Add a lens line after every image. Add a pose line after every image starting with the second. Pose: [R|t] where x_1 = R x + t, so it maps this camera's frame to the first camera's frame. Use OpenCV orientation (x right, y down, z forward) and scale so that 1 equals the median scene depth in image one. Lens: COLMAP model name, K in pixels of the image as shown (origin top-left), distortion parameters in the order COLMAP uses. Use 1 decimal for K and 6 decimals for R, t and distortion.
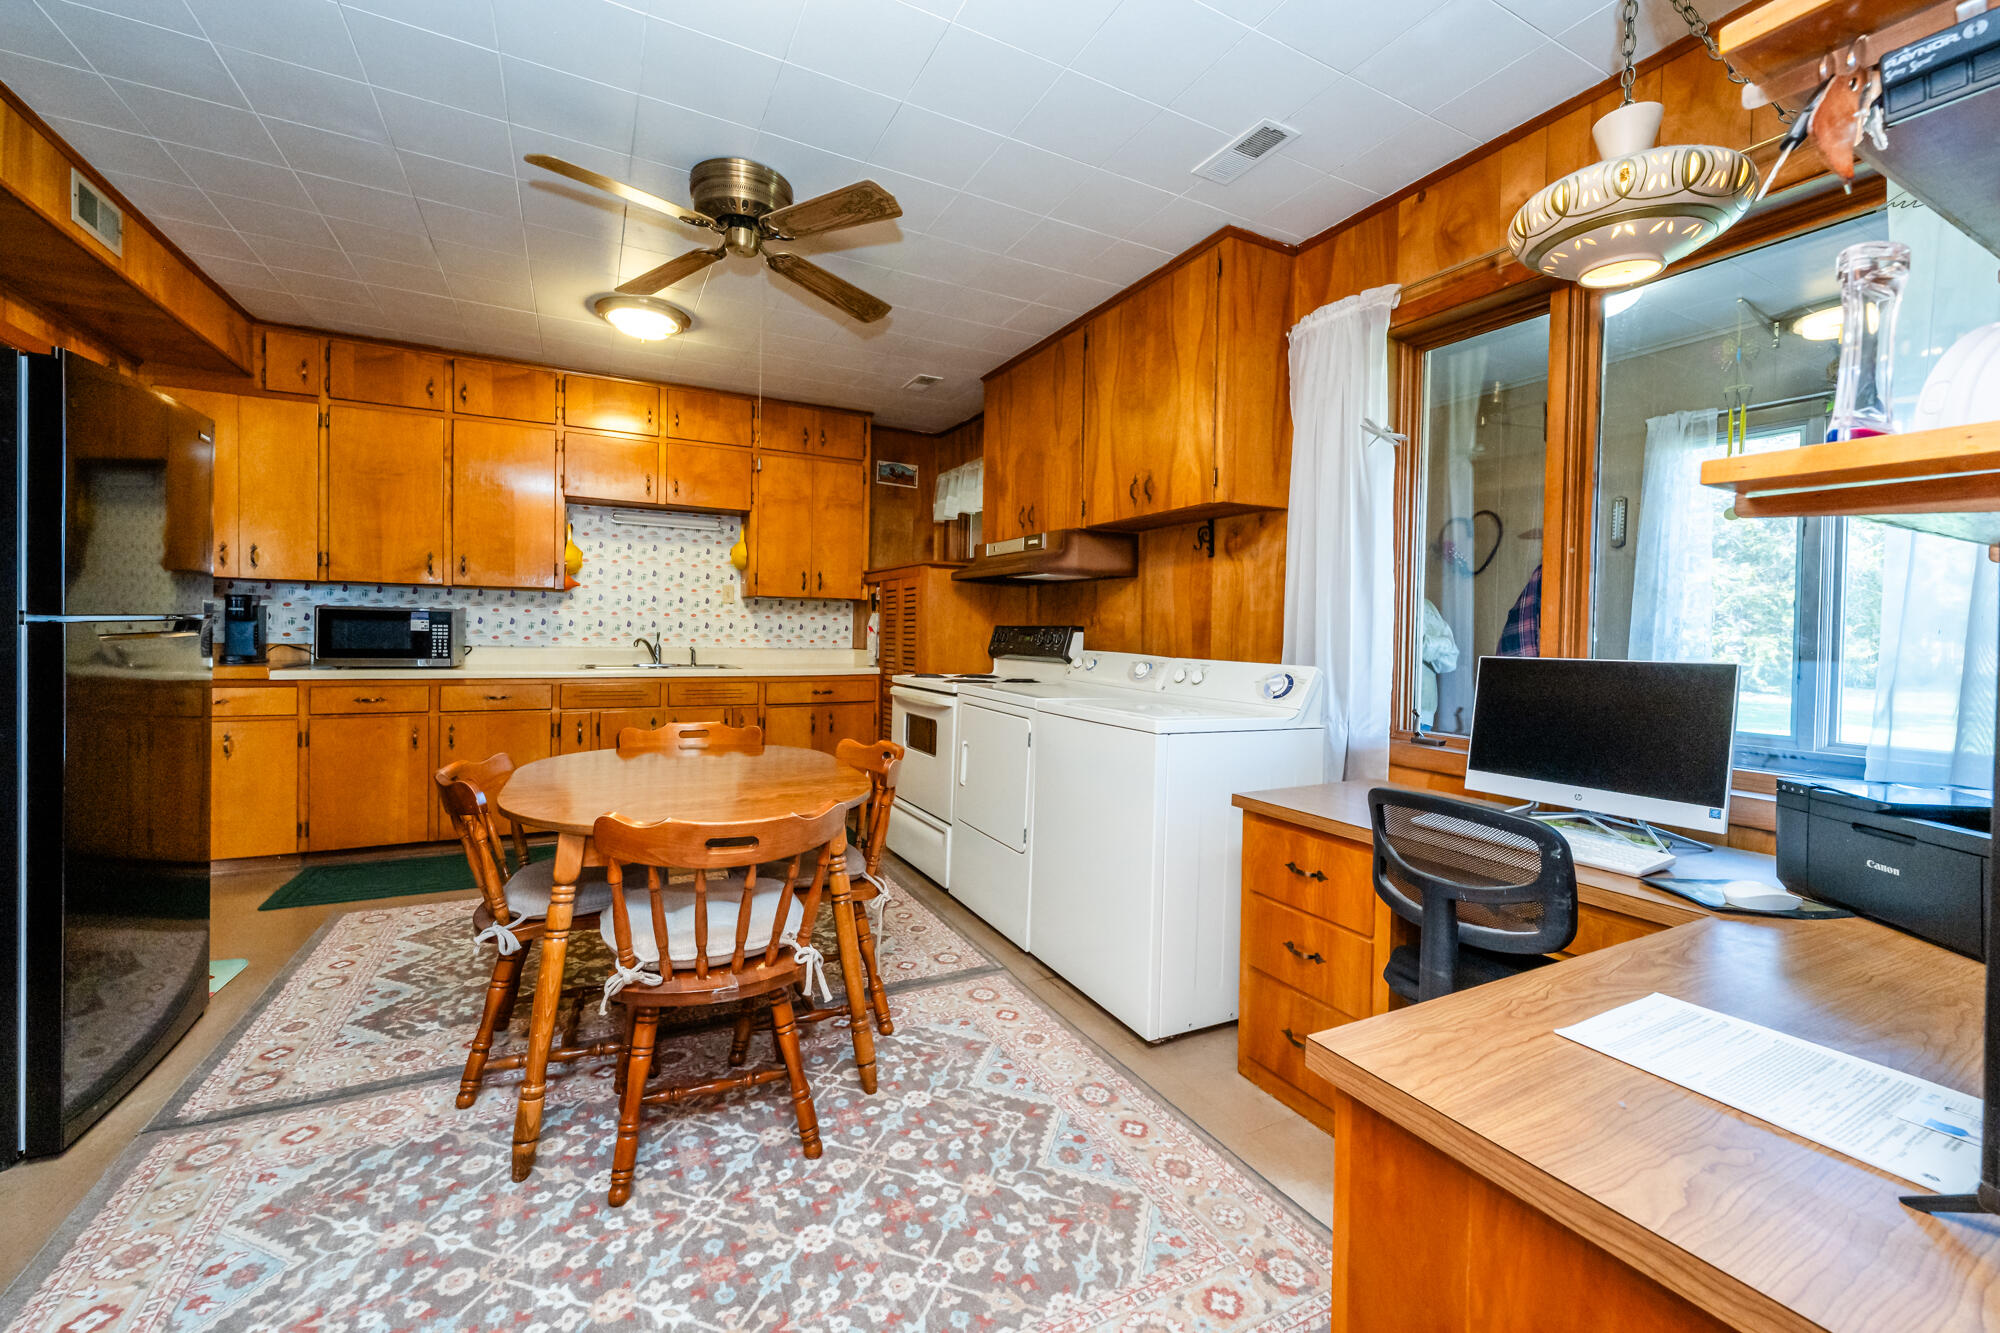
lens RADIAL K [[801.4, 0, 986.7], [0, 801.4, 639.9], [0, 0, 1]] dist [0.000016, 0.000403]
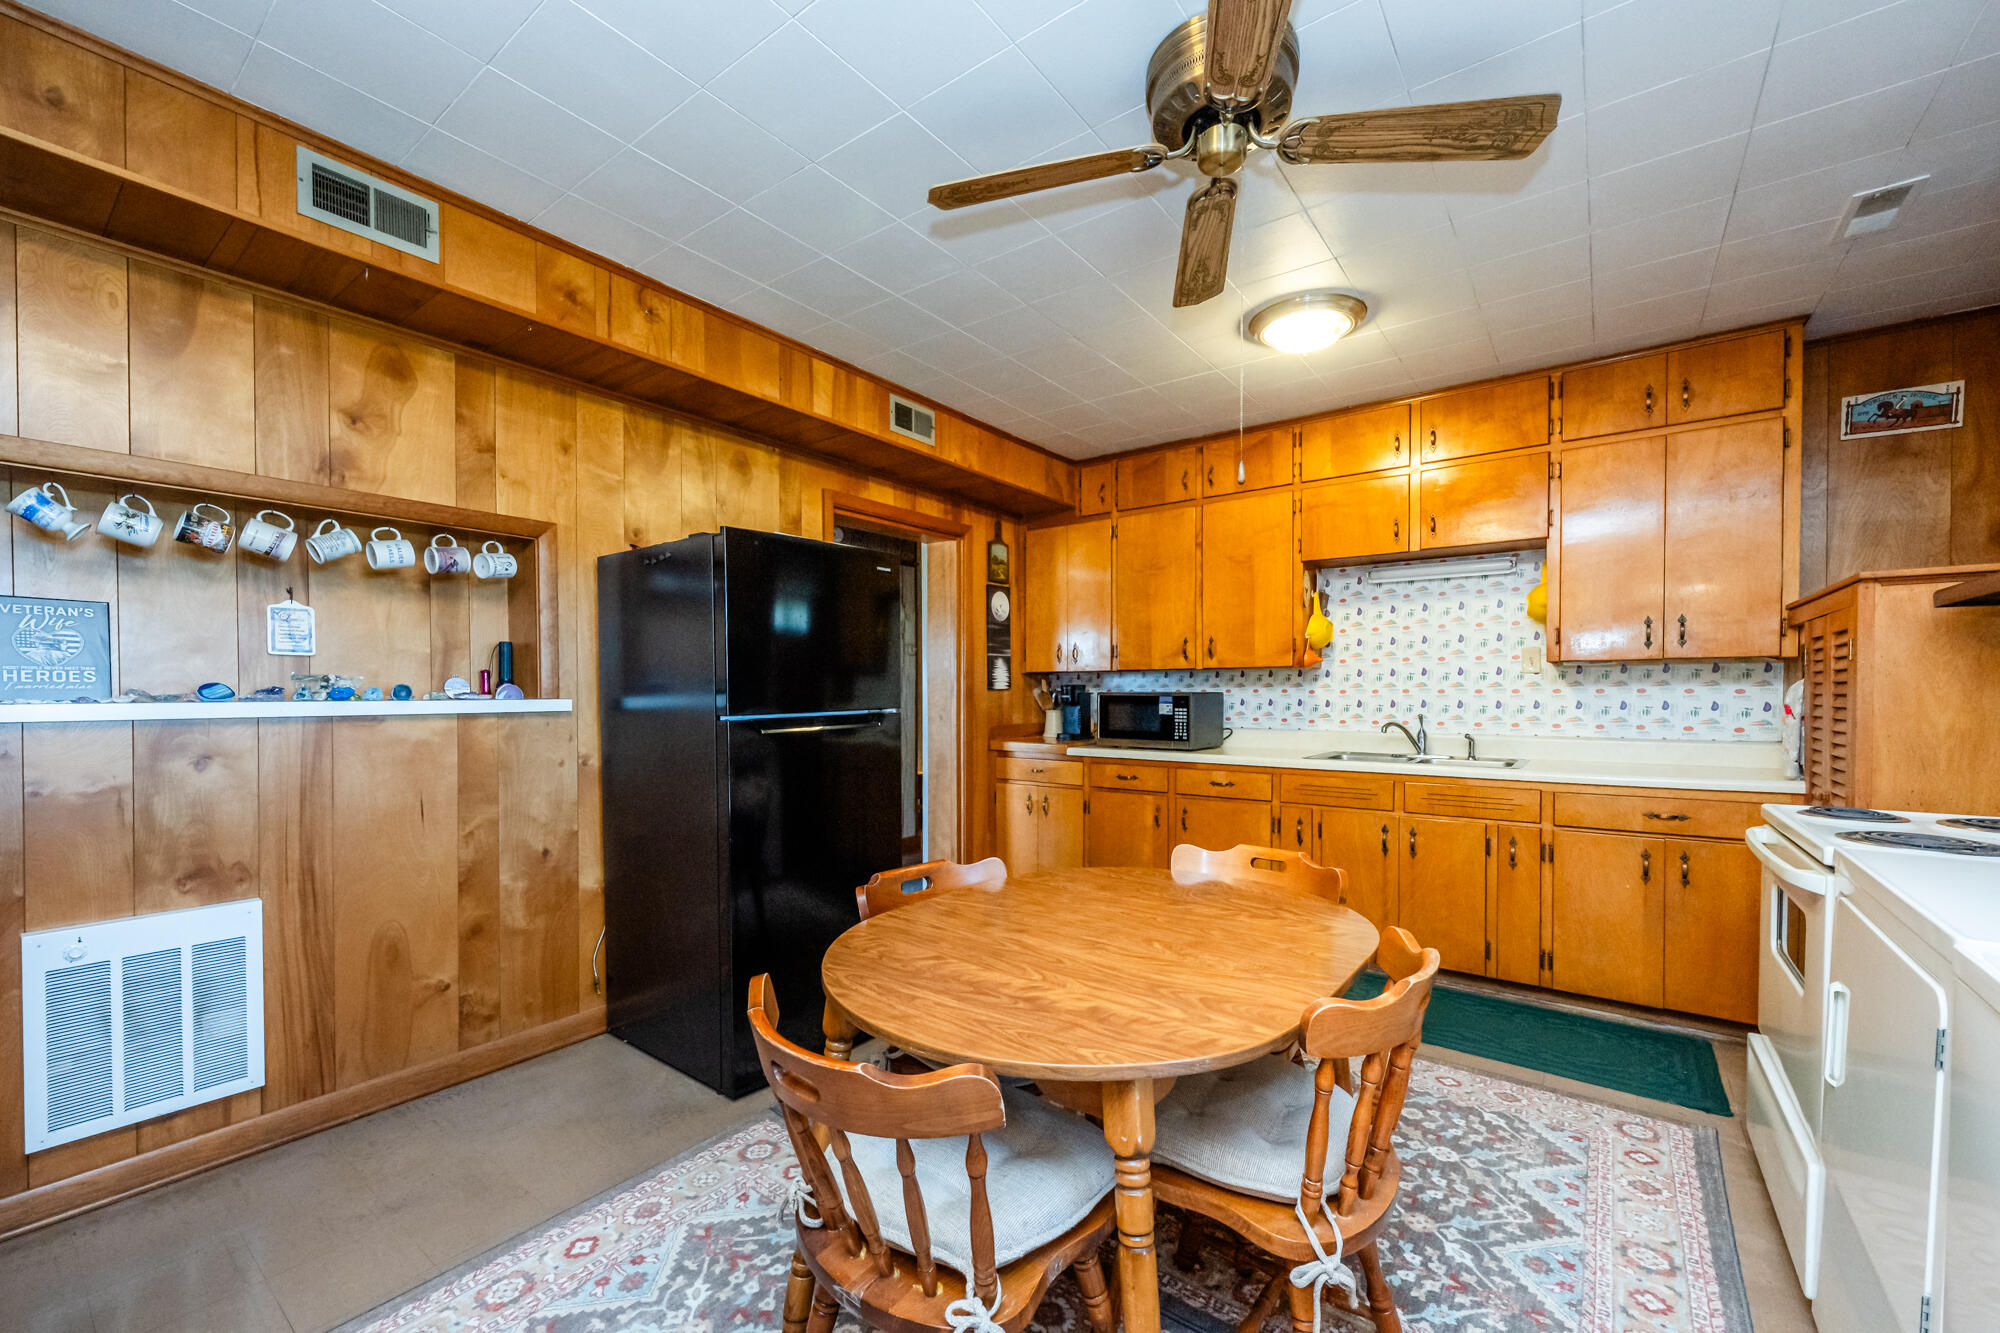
lens RADIAL K [[801.4, 0, 1007.2], [0, 801.4, 702.3], [0, 0, 1]] dist [0.000016, 0.000403]
pose [[0.442259, -0.007875, -0.896853, 0.132375], [0.000115, 0.999962, -0.008724, -0.016817], [0.896887, 0.003755, 0.442243, 0.333960]]
